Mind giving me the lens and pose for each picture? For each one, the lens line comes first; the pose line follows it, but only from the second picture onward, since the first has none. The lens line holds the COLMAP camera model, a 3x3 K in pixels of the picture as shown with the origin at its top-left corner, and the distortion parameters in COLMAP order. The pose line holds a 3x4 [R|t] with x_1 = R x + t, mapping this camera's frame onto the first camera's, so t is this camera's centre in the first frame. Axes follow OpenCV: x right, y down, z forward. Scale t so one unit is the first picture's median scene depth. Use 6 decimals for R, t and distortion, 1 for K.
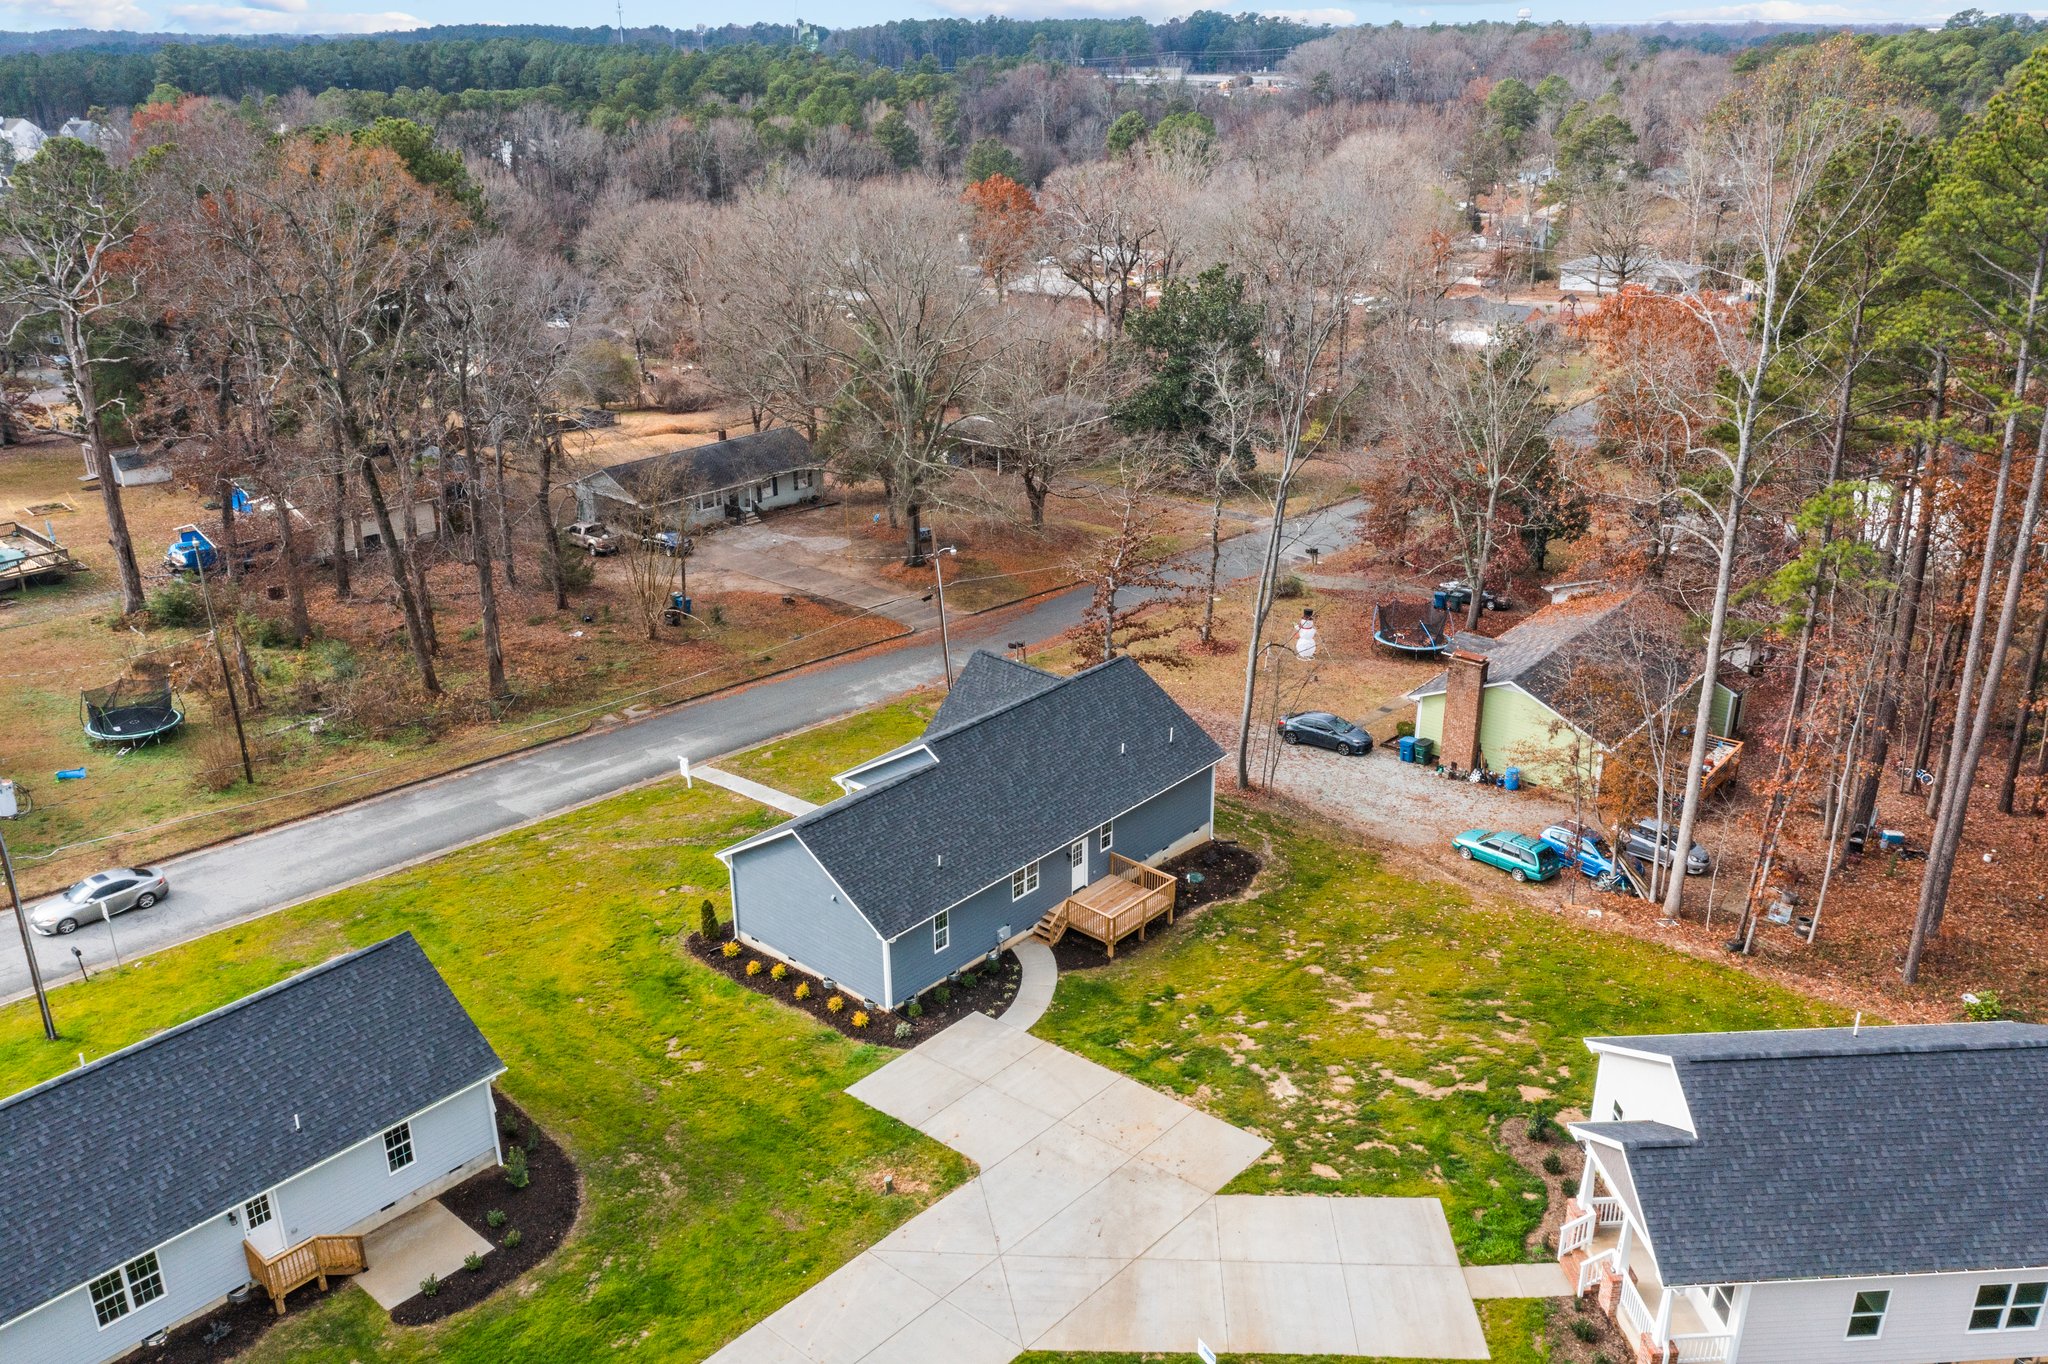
lens RADIAL K [[1615.4, 0, 1020.9], [0, 1615.4, 673.2], [0, 0, 1]] dist [-0.006211, -0.001671]
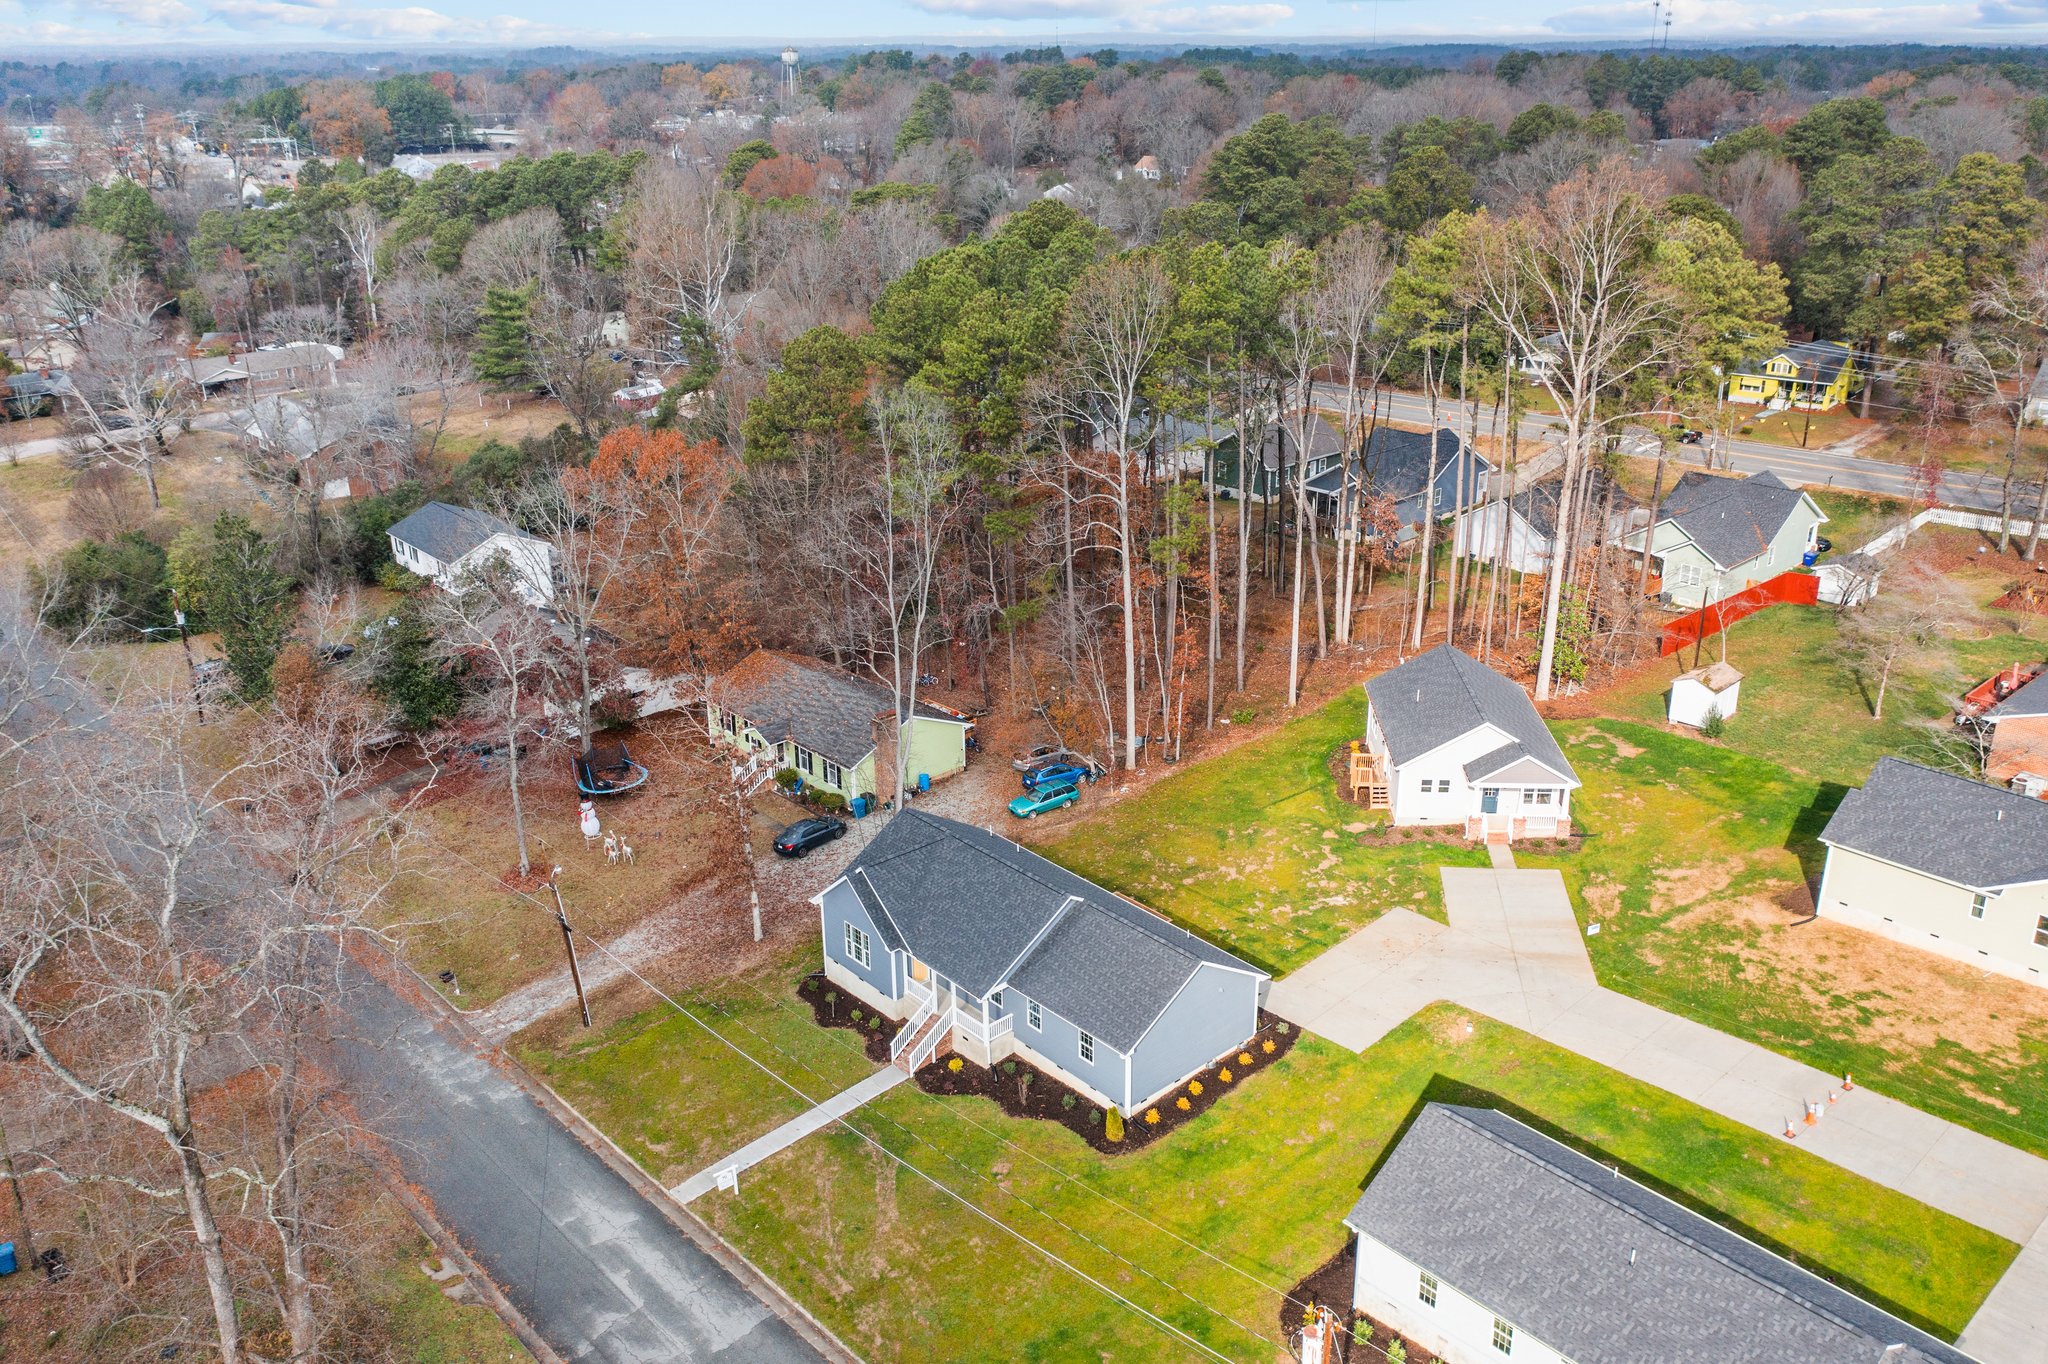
lens RADIAL K [[1613.0, 0, 1026.0], [0, 1613.0, 678.8], [0, 0, 1]] dist [-0.002851, 0.003430]
pose [[0.112100, -0.358768, 0.926671, -1.220092], [0.376403, 0.878388, 0.294542, -0.505757], [-0.919649, 0.315783, 0.233509, 0.772291]]
